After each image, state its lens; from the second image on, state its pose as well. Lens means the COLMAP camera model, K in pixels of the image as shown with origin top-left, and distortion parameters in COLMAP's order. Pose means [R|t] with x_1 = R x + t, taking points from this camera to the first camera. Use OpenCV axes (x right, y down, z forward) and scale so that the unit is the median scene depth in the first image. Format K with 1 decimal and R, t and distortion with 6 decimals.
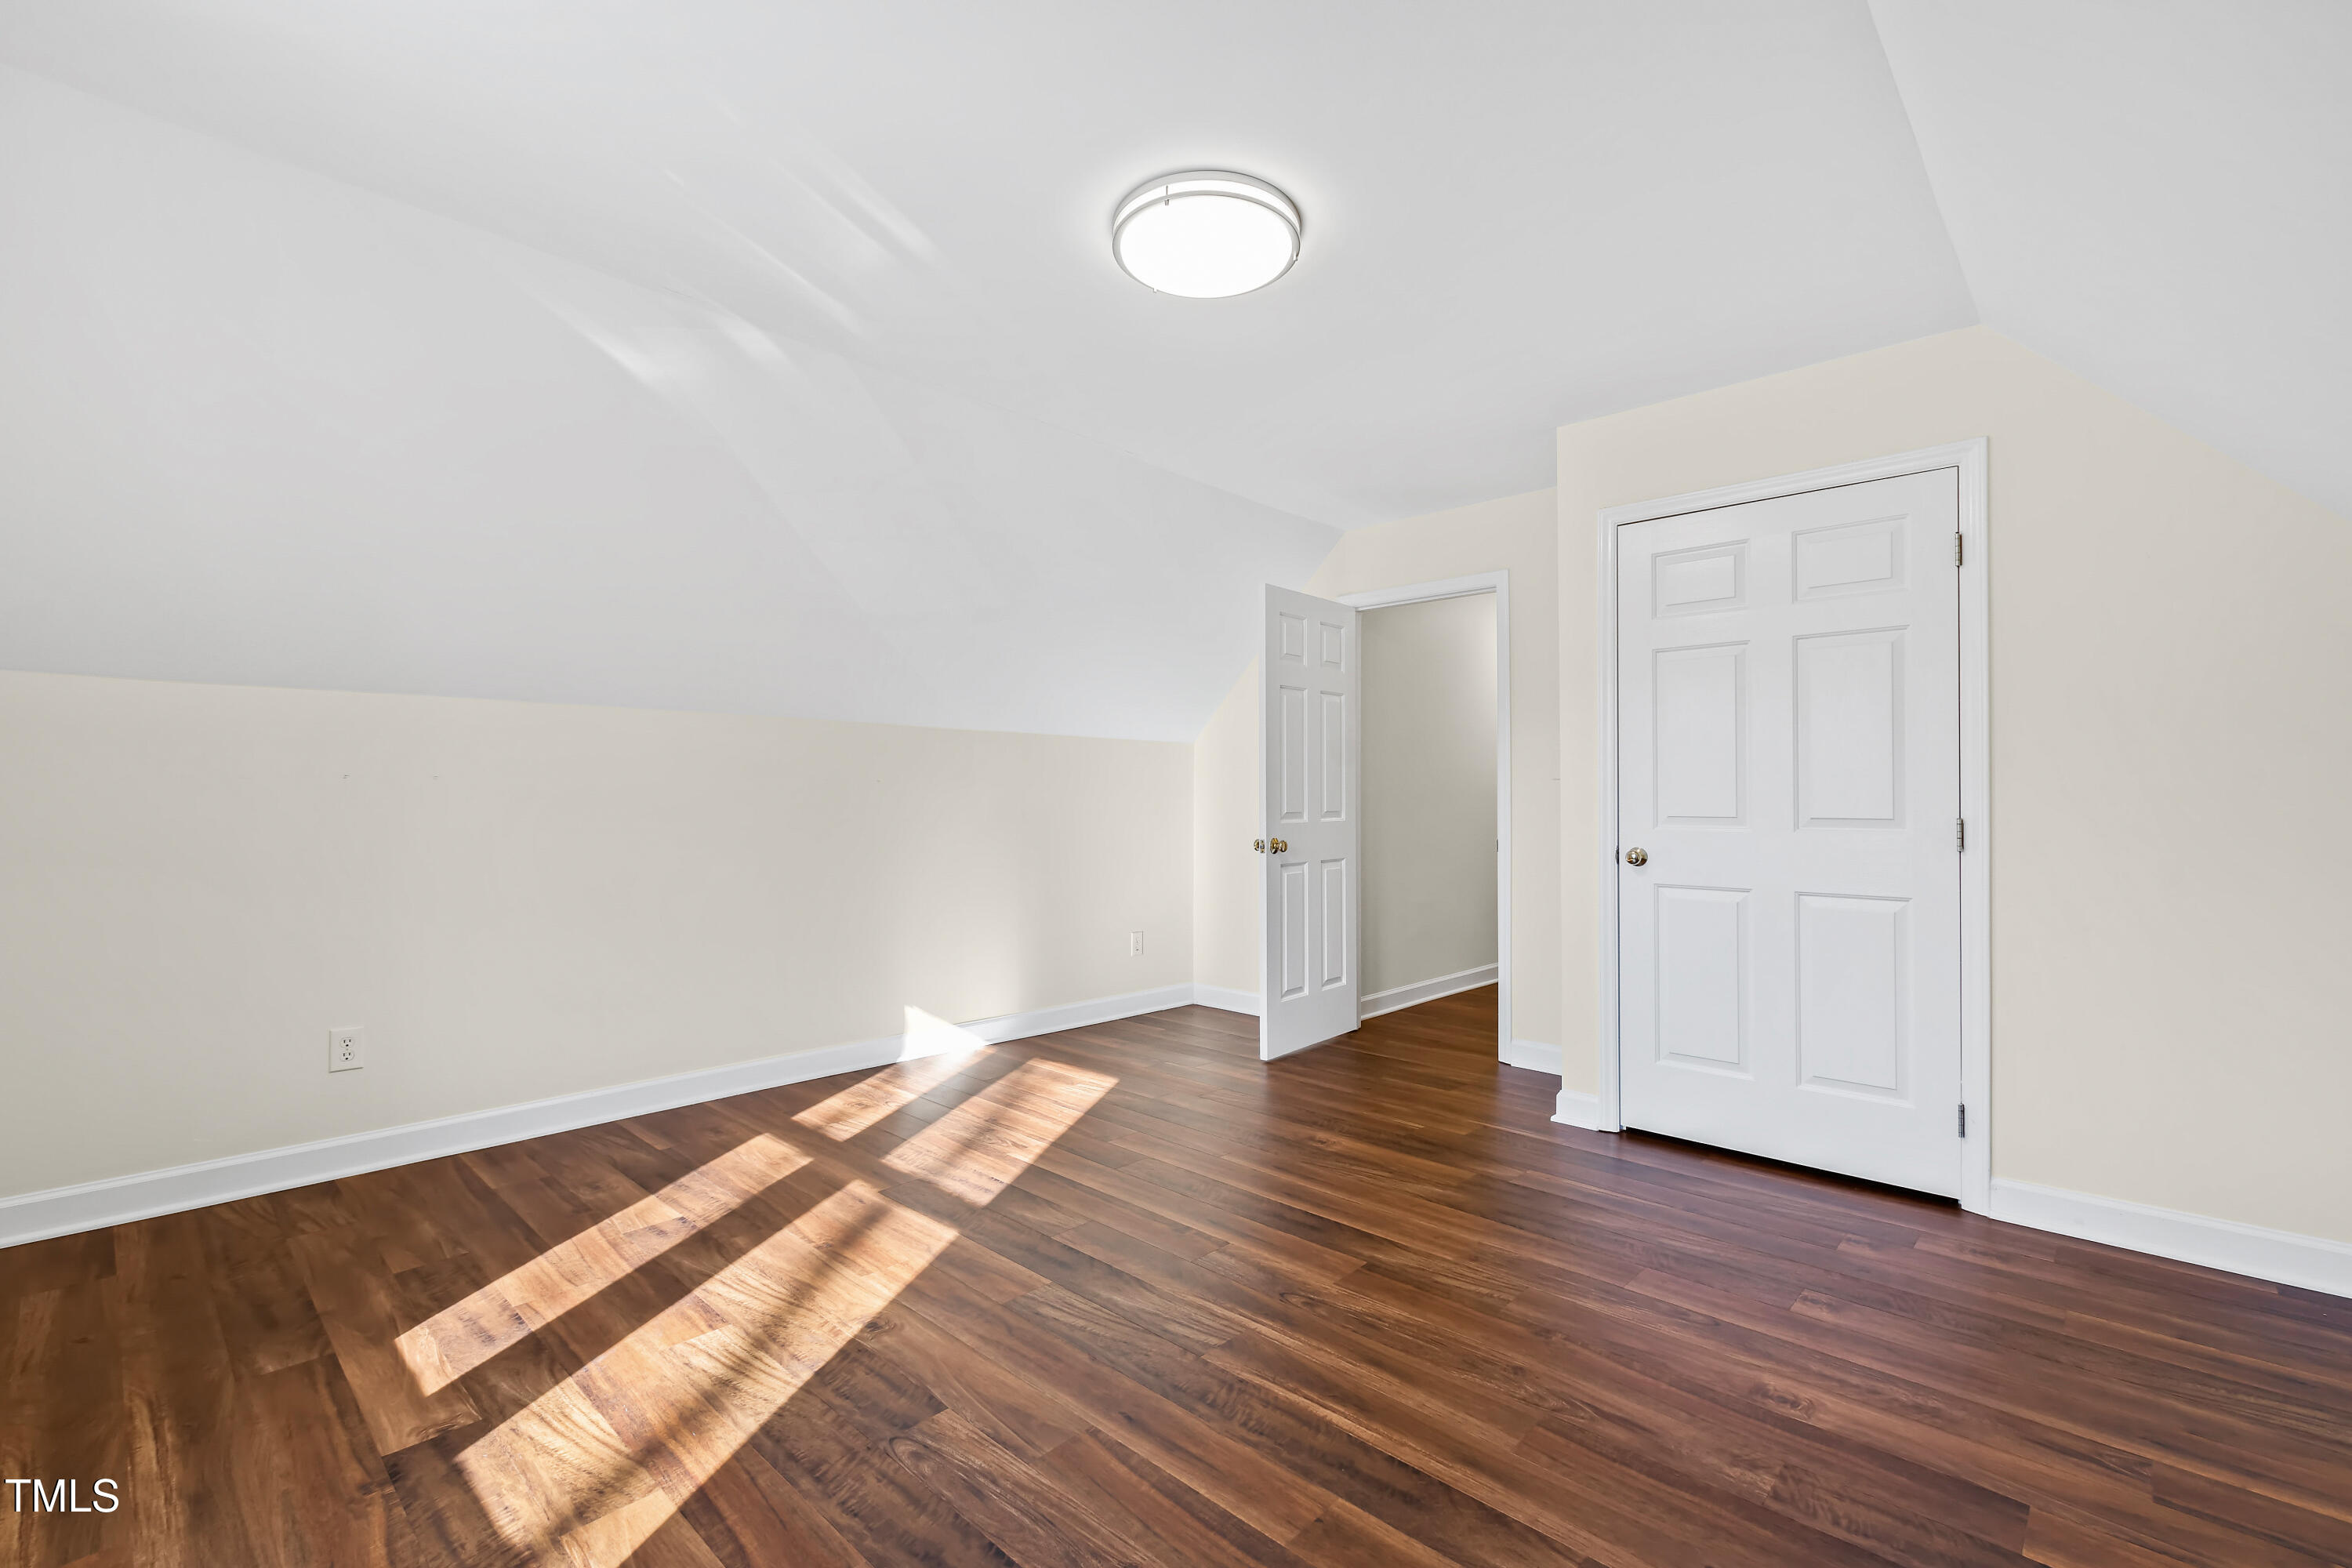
lens RADIAL K [[1040.1, 0, 1170.3], [0, 1040.1, 787.4], [0, 0, 1]] dist [0.010135, -0.005246]
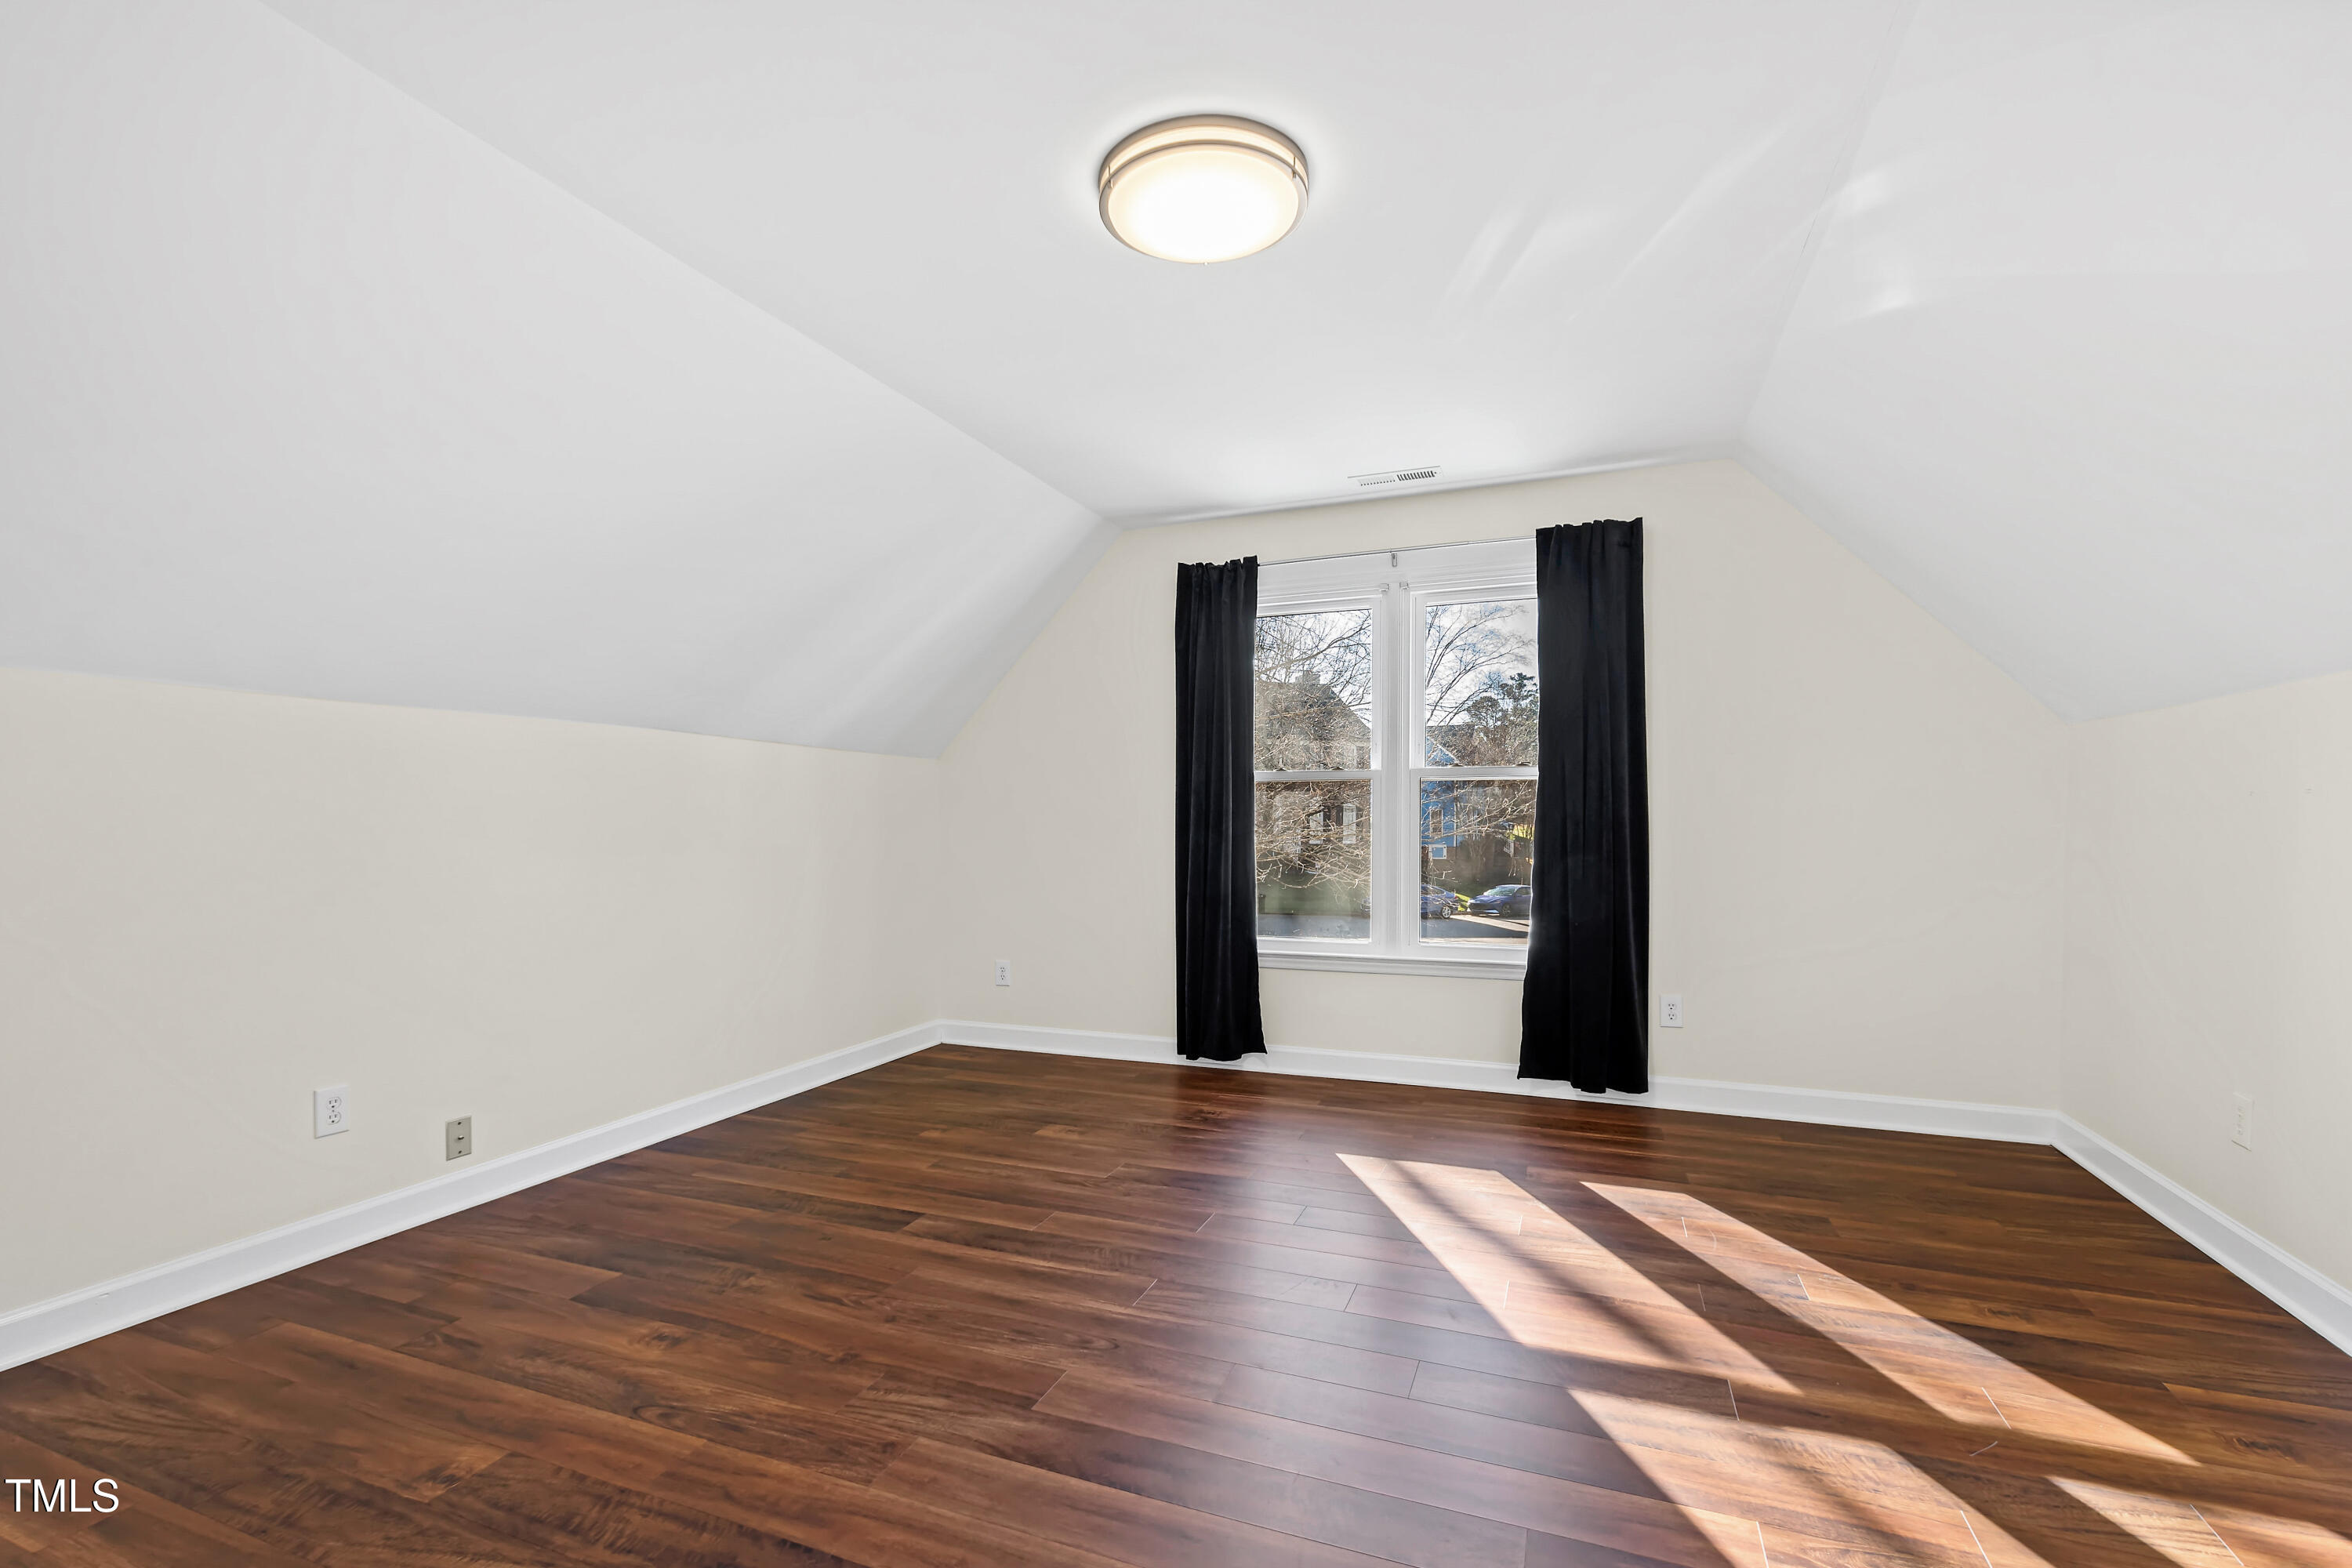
lens RADIAL K [[1040.1, 0, 1176.3], [0, 1040.1, 792.8], [0, 0, 1]] dist [0.010135, -0.005246]
pose [[-0.929744, -0.012131, -0.368007, 0.404482], [0.001659, 0.999309, -0.037132, 0.023306], [0.368203, -0.035134, -0.929081, 1.888954]]
